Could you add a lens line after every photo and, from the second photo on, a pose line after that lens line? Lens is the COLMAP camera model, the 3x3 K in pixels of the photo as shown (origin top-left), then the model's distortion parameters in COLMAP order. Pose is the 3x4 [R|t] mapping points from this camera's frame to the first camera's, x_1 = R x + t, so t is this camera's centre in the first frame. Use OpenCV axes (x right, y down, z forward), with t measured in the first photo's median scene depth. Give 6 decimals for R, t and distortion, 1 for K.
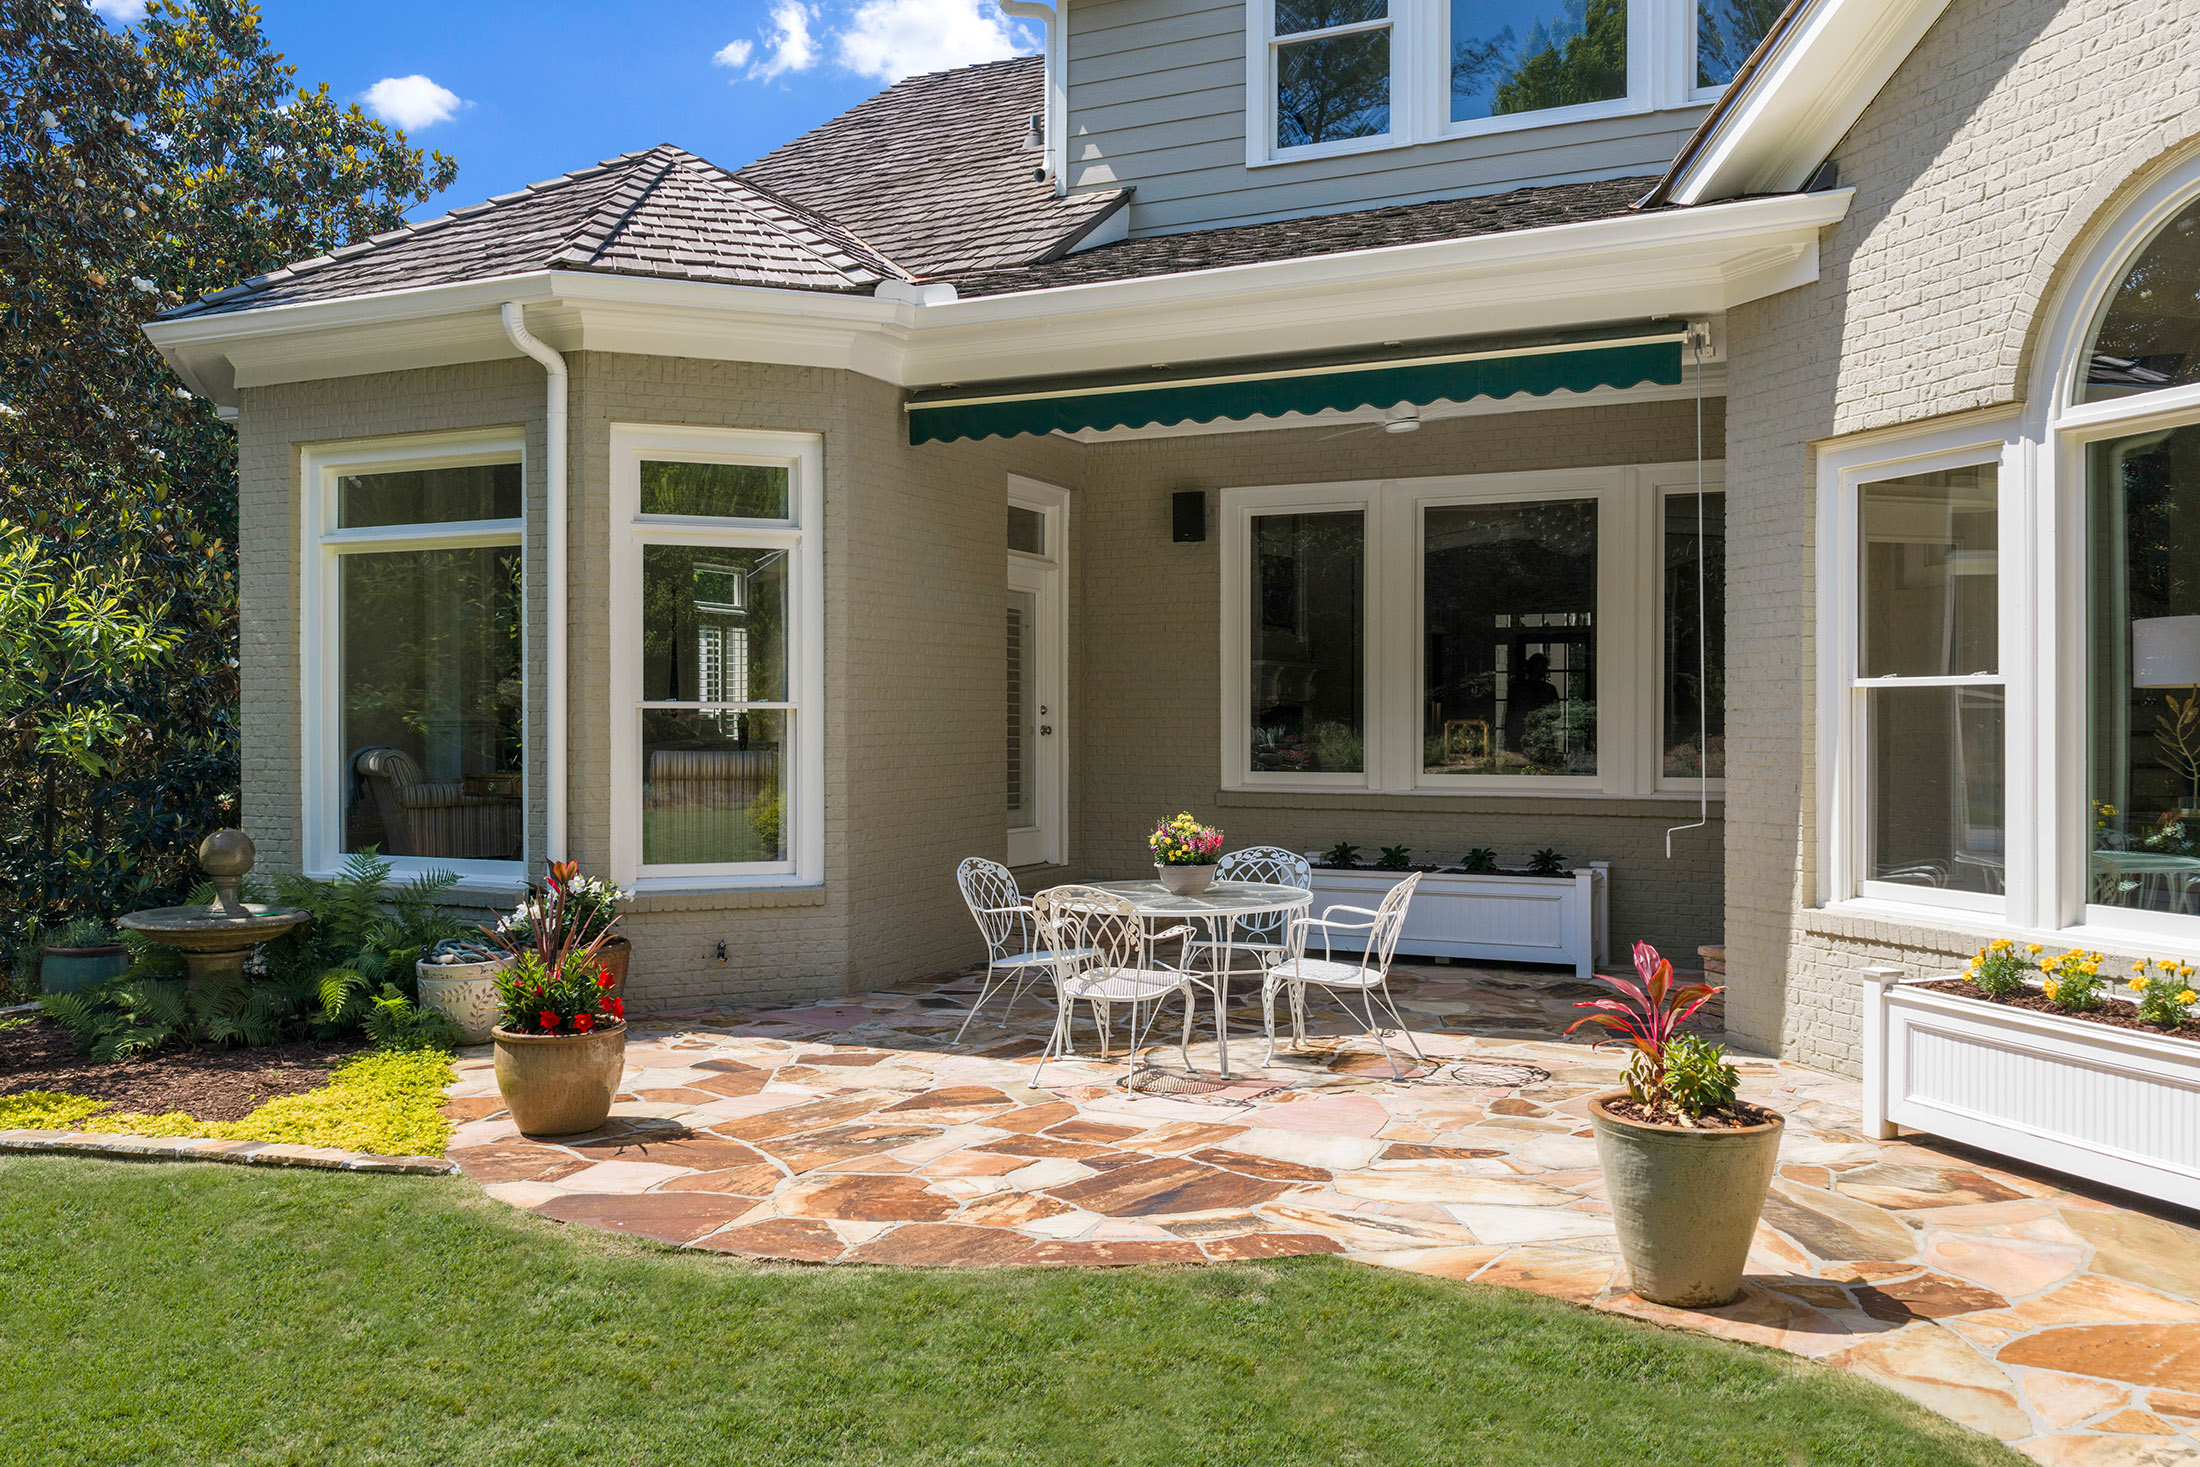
lens RADIAL K [[1861.2, 0, 1100.0], [0, 1861.2, 733.5], [0, 0, 1]] dist [0.010112, 0.003608]
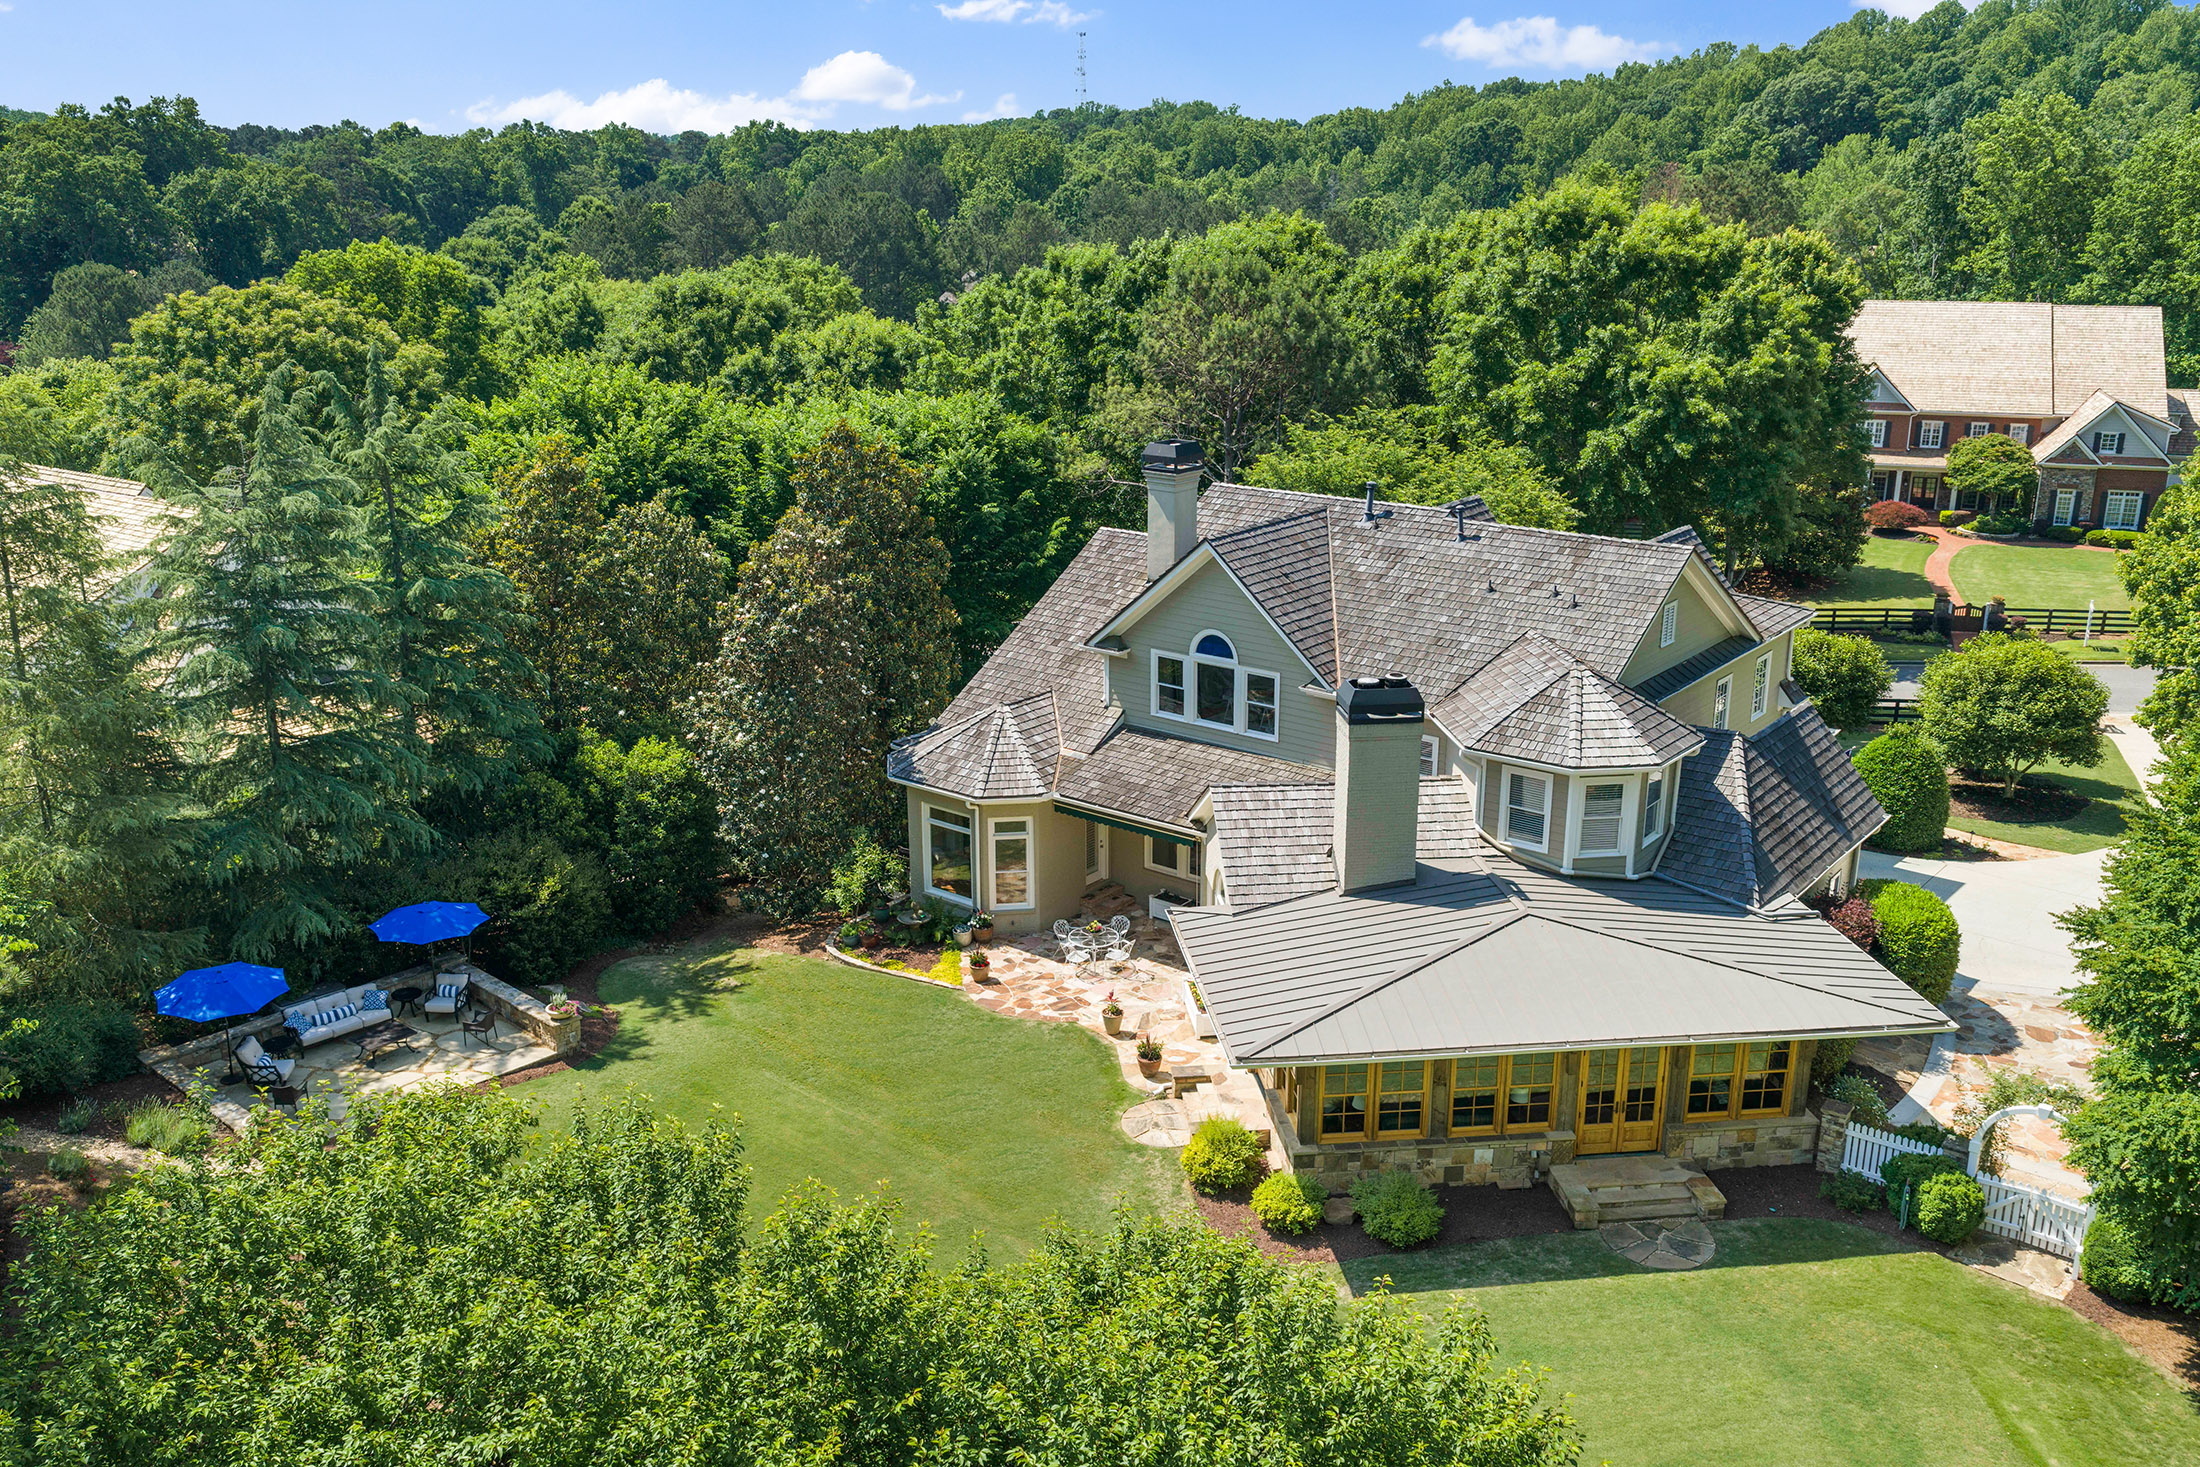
lens RADIAL K [[1703.5, 0, 1100.0], [0, 1703.5, 733.5], [0, 0, 1]] dist [0.001330, 0.000120]
pose [[0.977245, 0.060126, -0.203413, 0.959925], [-0.003310, 0.963189, 0.268806, -1.676978], [0.212088, -0.262017, 0.941470, -3.216276]]
